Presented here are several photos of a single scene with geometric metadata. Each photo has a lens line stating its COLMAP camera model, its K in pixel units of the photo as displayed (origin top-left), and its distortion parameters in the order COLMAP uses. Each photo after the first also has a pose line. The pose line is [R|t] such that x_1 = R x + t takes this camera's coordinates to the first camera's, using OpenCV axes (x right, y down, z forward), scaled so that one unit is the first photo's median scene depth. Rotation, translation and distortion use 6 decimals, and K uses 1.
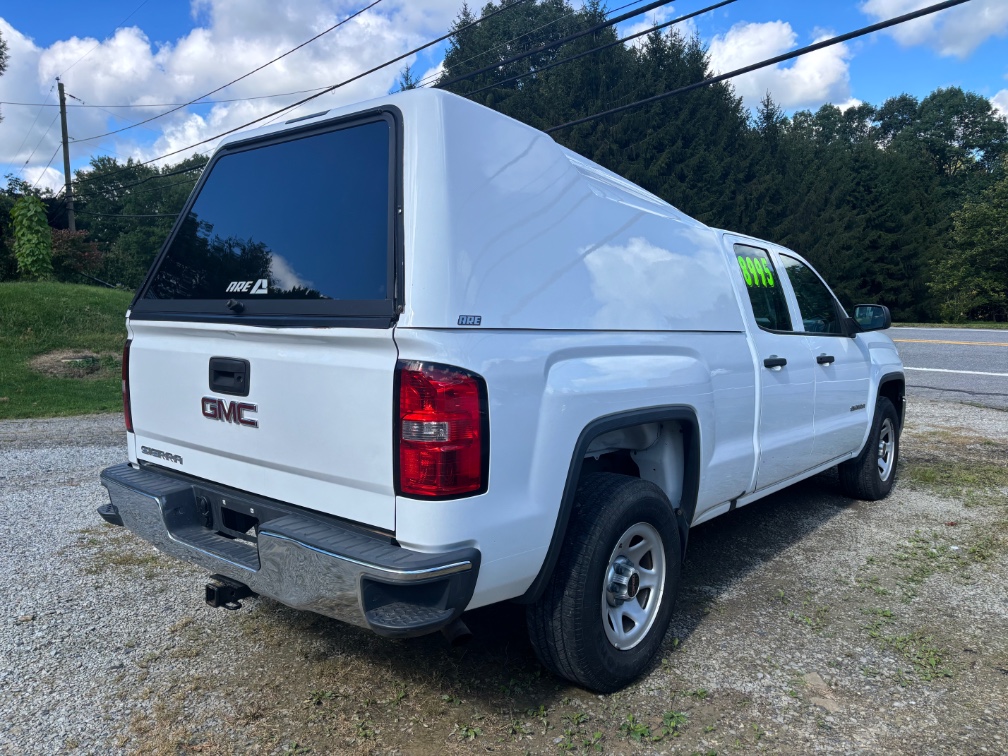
lens RADIAL K [[756.5, 0, 503.8], [0, 756.5, 379.5], [0, 0, 1]] dist [0.041153, -0.002817]
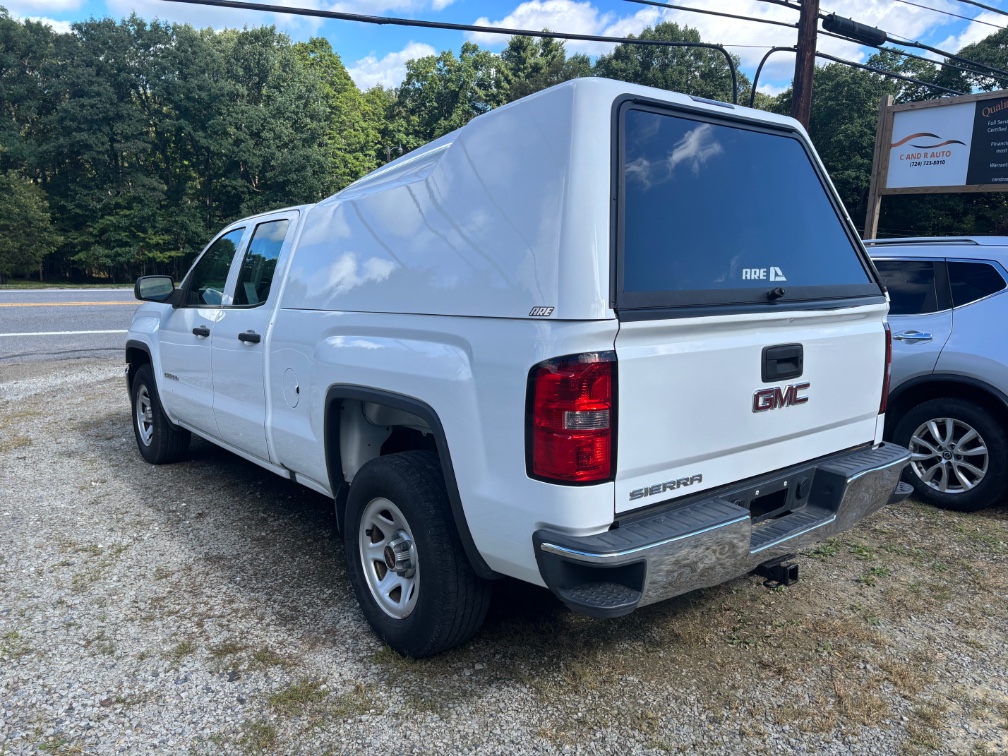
lens RADIAL K [[756.5, 0, 504.3], [0, 756.5, 376.2], [0, 0, 1]] dist [0.041153, -0.002817]
pose [[0.198527, -0.149897, 0.968565, -1.413258], [0.096886, 0.986396, 0.132798, -0.156800], [-0.975295, 0.067477, 0.210349, 1.139617]]
